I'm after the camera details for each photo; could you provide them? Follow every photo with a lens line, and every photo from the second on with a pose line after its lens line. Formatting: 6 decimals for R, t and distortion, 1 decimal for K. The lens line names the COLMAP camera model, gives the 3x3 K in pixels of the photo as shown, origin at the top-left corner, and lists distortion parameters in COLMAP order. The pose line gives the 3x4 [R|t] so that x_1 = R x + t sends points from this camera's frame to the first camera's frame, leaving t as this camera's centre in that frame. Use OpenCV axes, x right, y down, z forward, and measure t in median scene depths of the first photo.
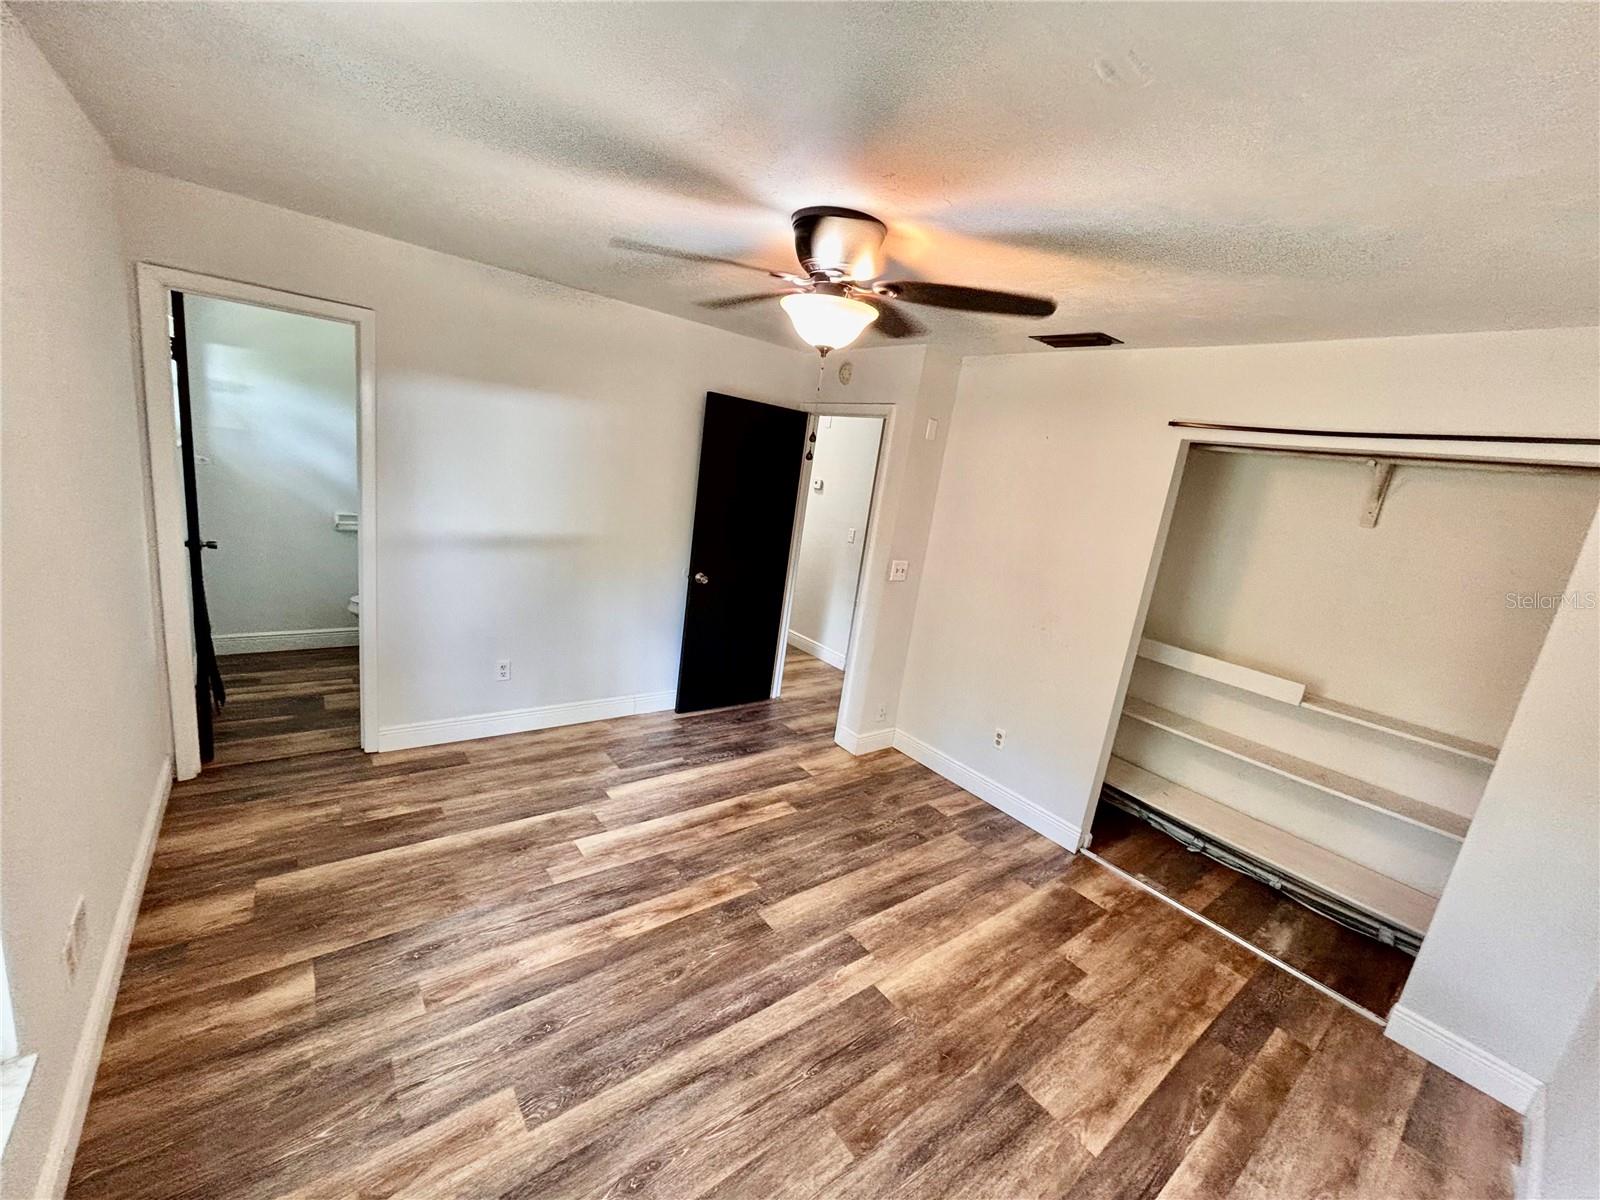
lens RADIAL K [[641.4, 0, 792.8], [0, 641.4, 601.4], [0, 0, 1]] dist [-0.002981, -0.000366]
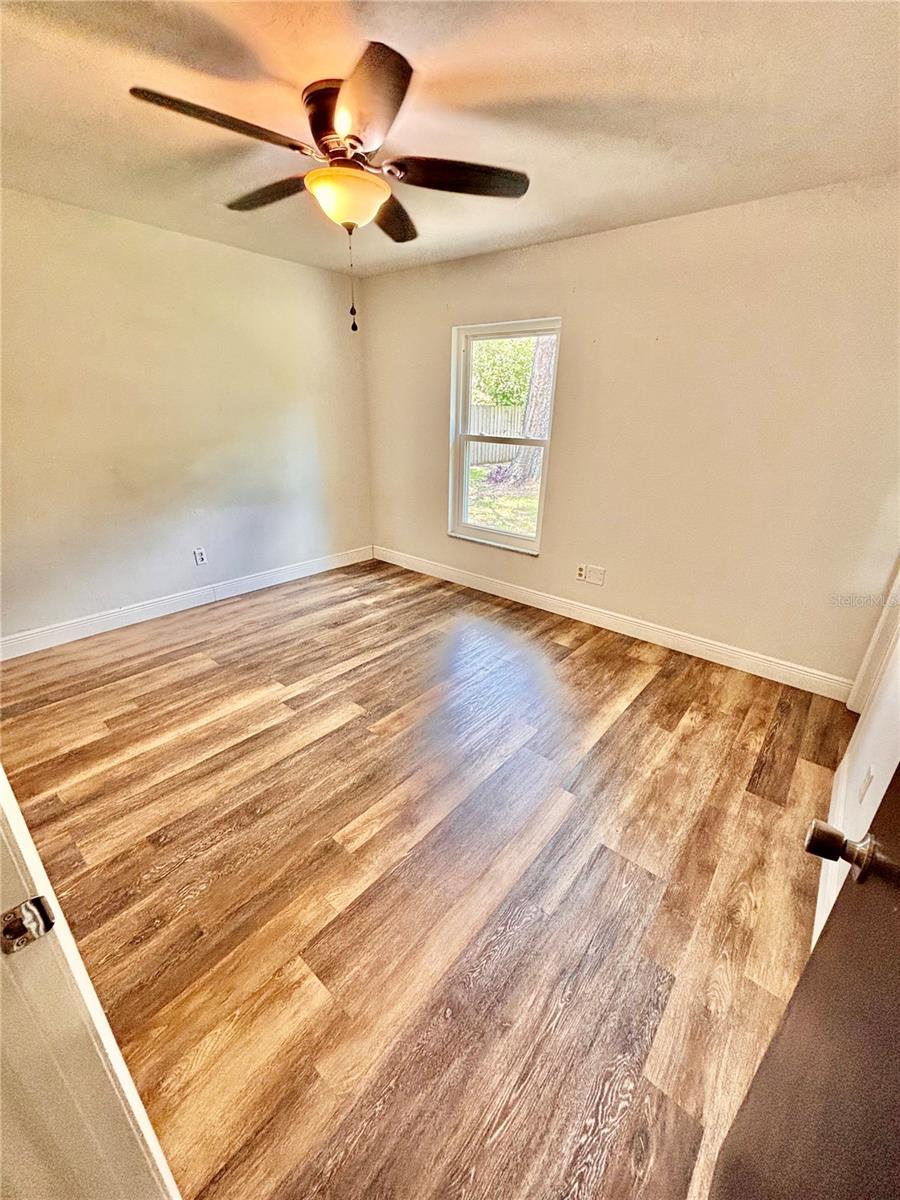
lens RADIAL K [[481.1, 0, 450.3], [0, 481.1, 601.7], [0, 0, 1]] dist [-0.002981, -0.000366]
pose [[-0.964303, -0.066162, -0.256403, 0.044825], [-0.197734, 0.823951, 0.531043, -0.251480], [0.176129, 0.562786, -0.807621, 1.641592]]
